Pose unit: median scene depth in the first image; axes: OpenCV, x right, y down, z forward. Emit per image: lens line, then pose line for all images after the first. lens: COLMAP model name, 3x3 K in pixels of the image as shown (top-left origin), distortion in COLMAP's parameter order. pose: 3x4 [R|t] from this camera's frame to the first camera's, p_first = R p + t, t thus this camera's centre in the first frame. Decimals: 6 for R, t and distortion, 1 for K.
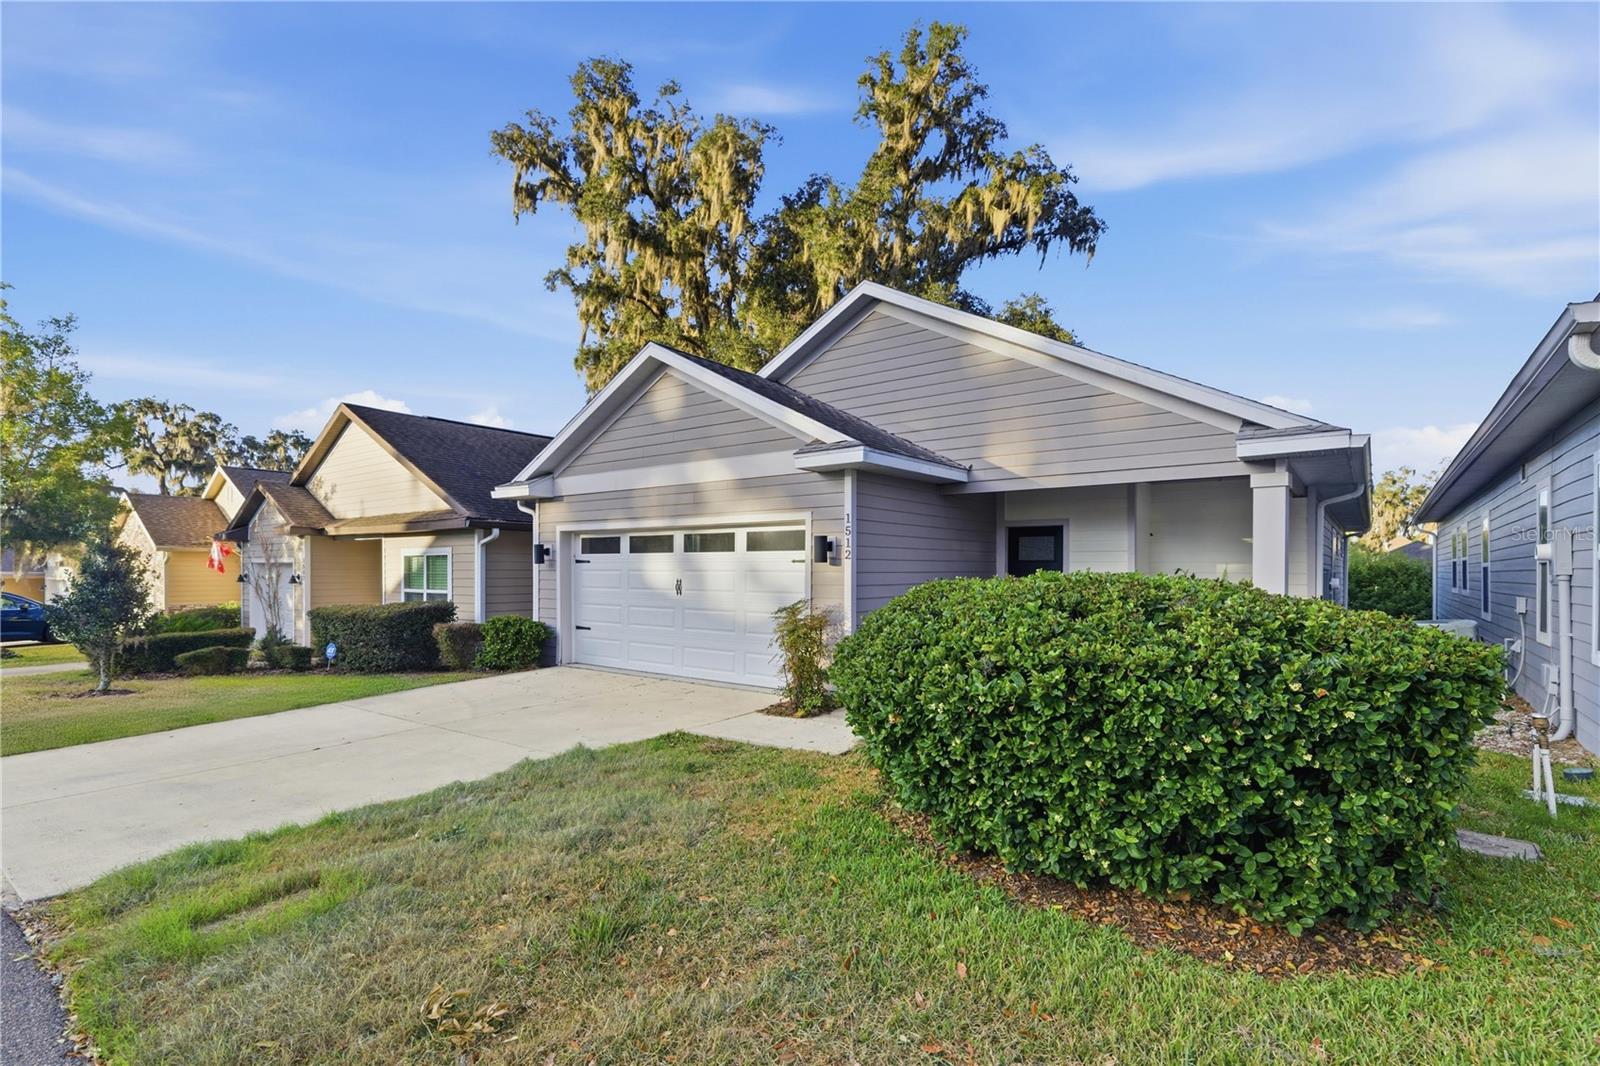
lens RADIAL K [[763.6, 0, 799.5], [0, 763.6, 576.3], [0, 0, 1]] dist [0.000719, 0.000023]
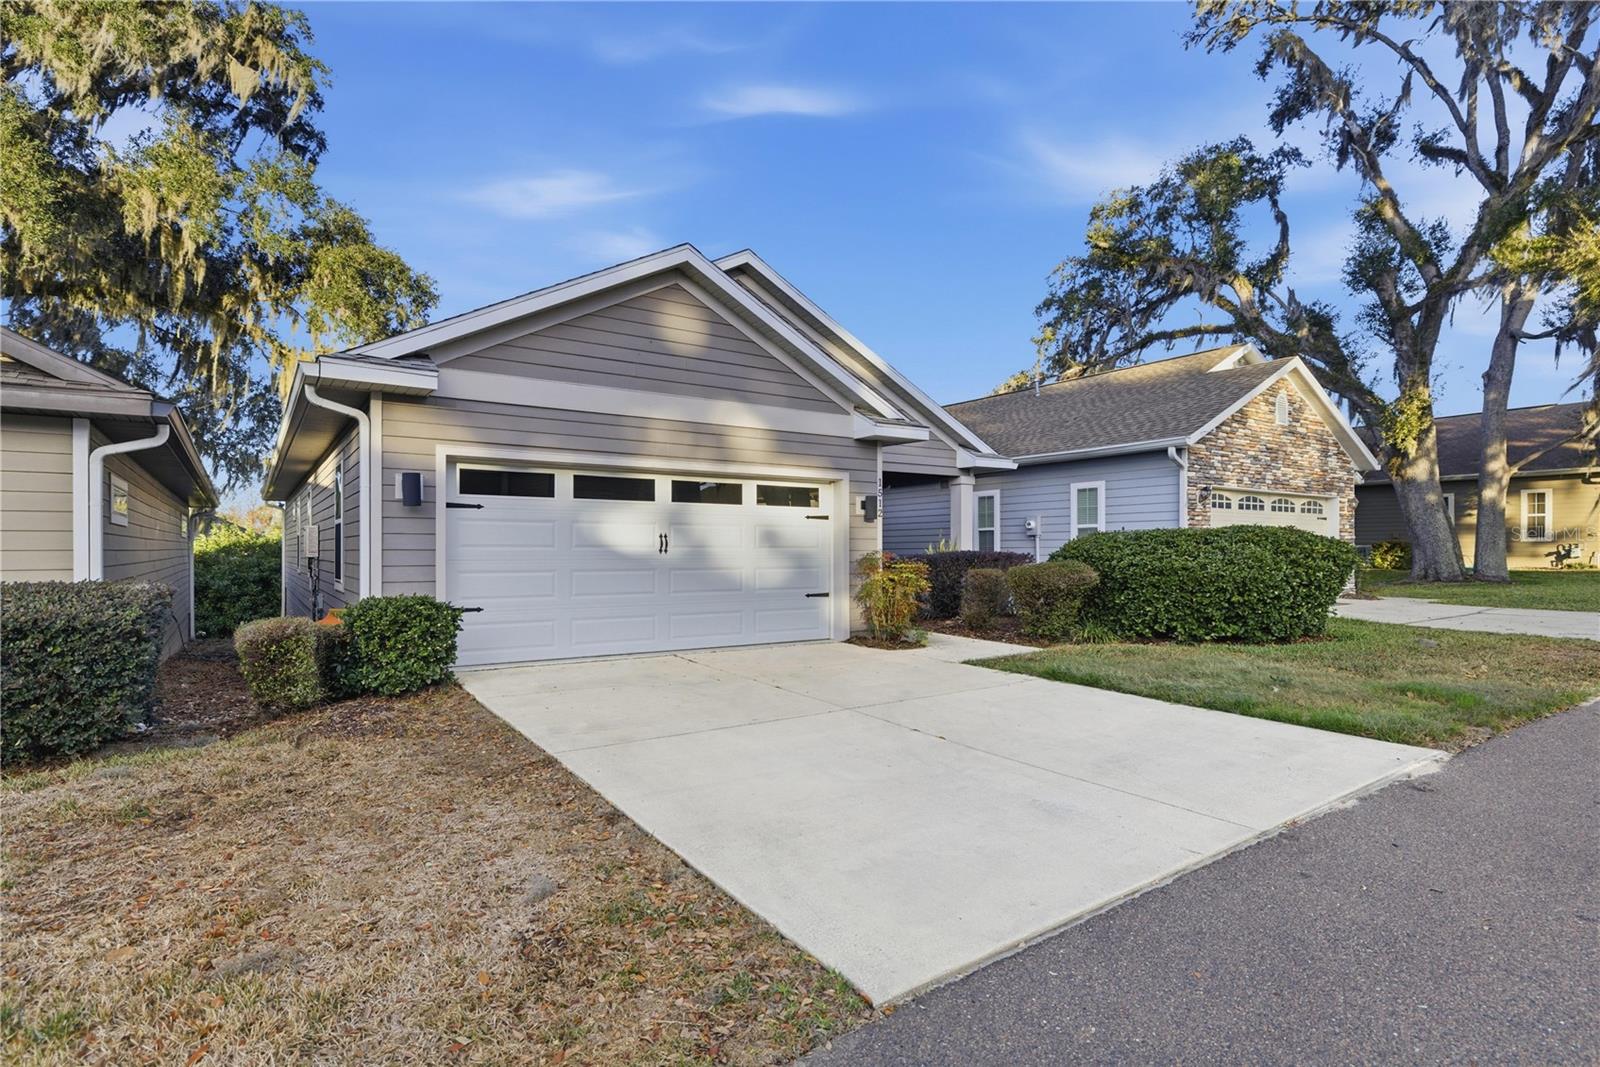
lens RADIAL K [[817.8, 0, 800.0], [0, 817.8, 533.5], [0, 0, 1]] dist [-0.000746, -0.000106]
pose [[0.321523, 0.011190, 0.946836, -0.942520], [-0.000010, 0.999930, -0.011814, 0.013343], [-0.946902, 0.003789, 0.321501, 0.573058]]
